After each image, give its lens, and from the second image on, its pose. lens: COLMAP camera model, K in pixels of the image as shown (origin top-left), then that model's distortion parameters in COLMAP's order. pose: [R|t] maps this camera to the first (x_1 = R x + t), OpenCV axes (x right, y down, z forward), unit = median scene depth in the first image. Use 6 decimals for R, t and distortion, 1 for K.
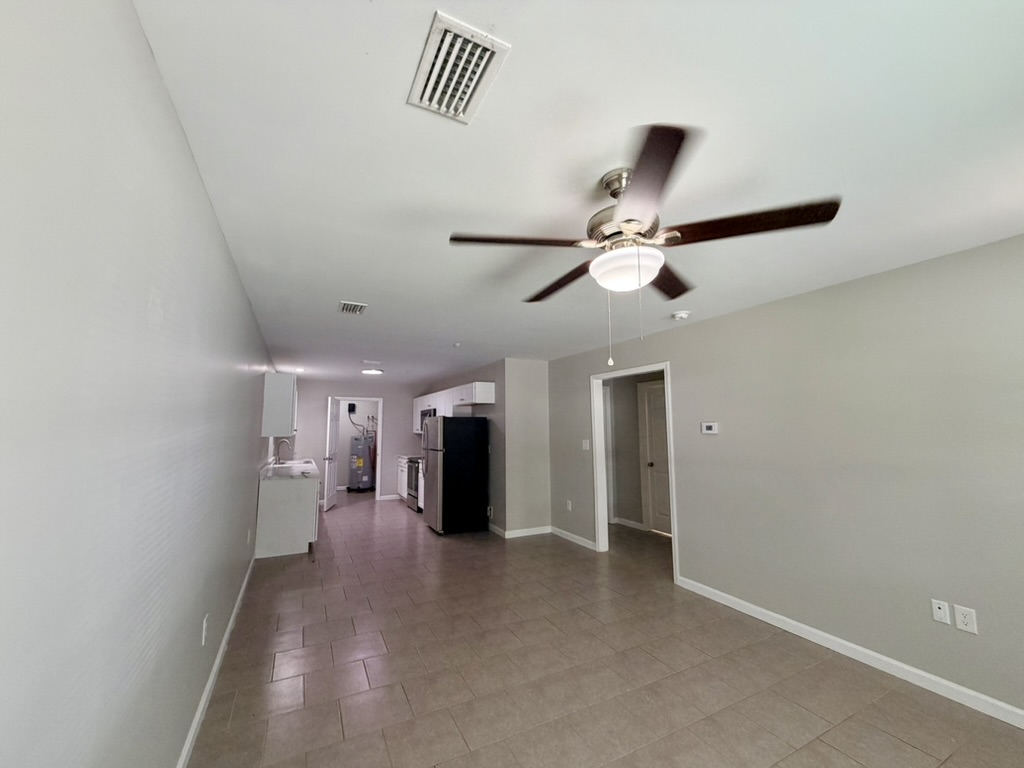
lens RADIAL K [[407.3, 0, 503.8], [0, 407.3, 389.7], [0, 0, 1]] dist [-0.004250, -0.000341]
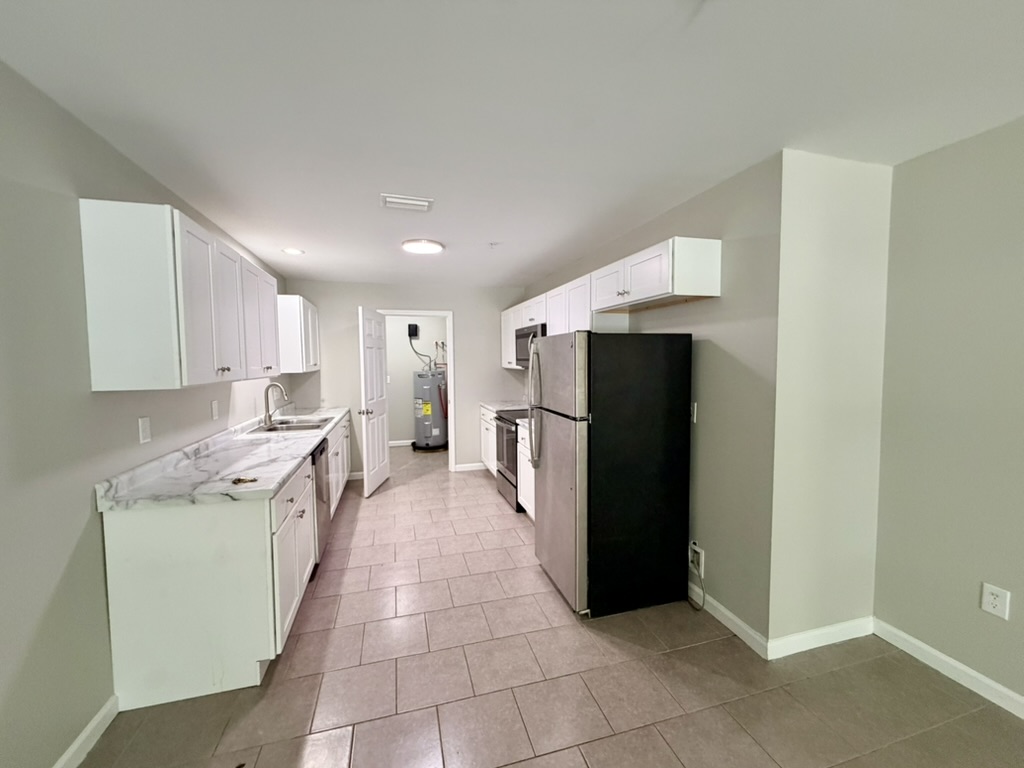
lens RADIAL K [[407.3, 0, 508.7], [0, 407.3, 384.9], [0, 0, 1]] dist [-0.004250, -0.000341]
pose [[0.982988, 0.007025, -0.183534, -0.116284], [0.022530, 0.987109, 0.158454, 0.040570], [0.182281, -0.159893, 0.970159, 0.464373]]
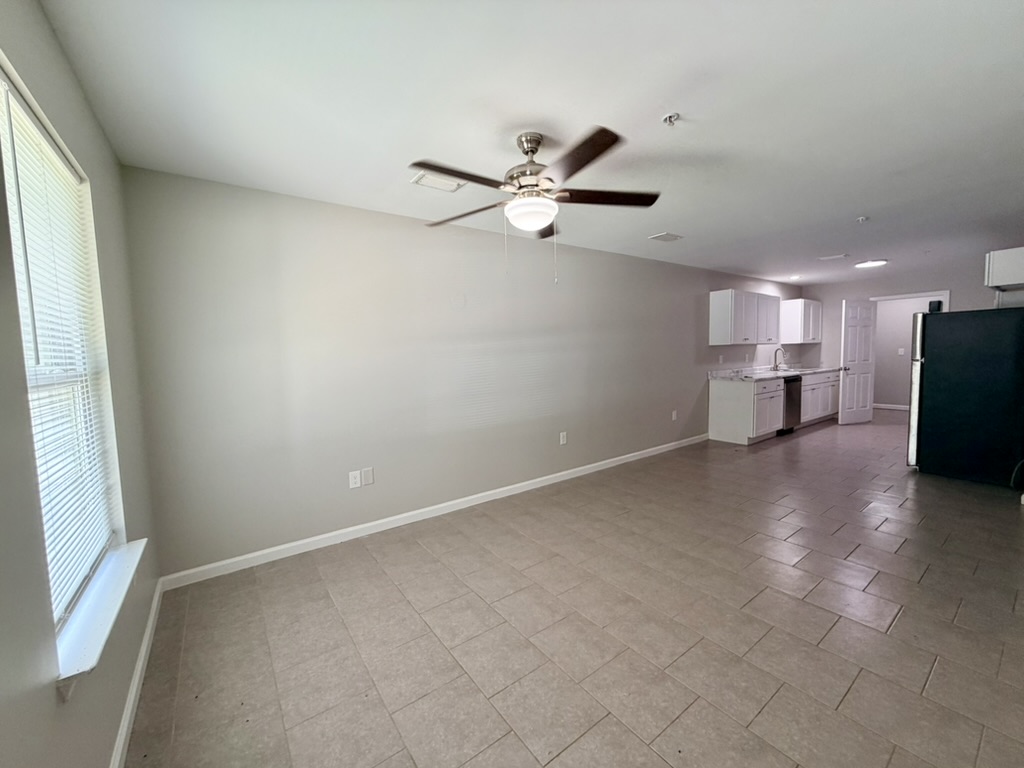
lens RADIAL K [[407.3, 0, 510.2], [0, 407.3, 383.2], [0, 0, 1]] dist [-0.004250, -0.000341]
pose [[0.159536, 0.075371, -0.984311, 0.340724], [0.119192, 0.988316, 0.094997, 0.025718], [0.979970, -0.132477, 0.148689, 0.131072]]
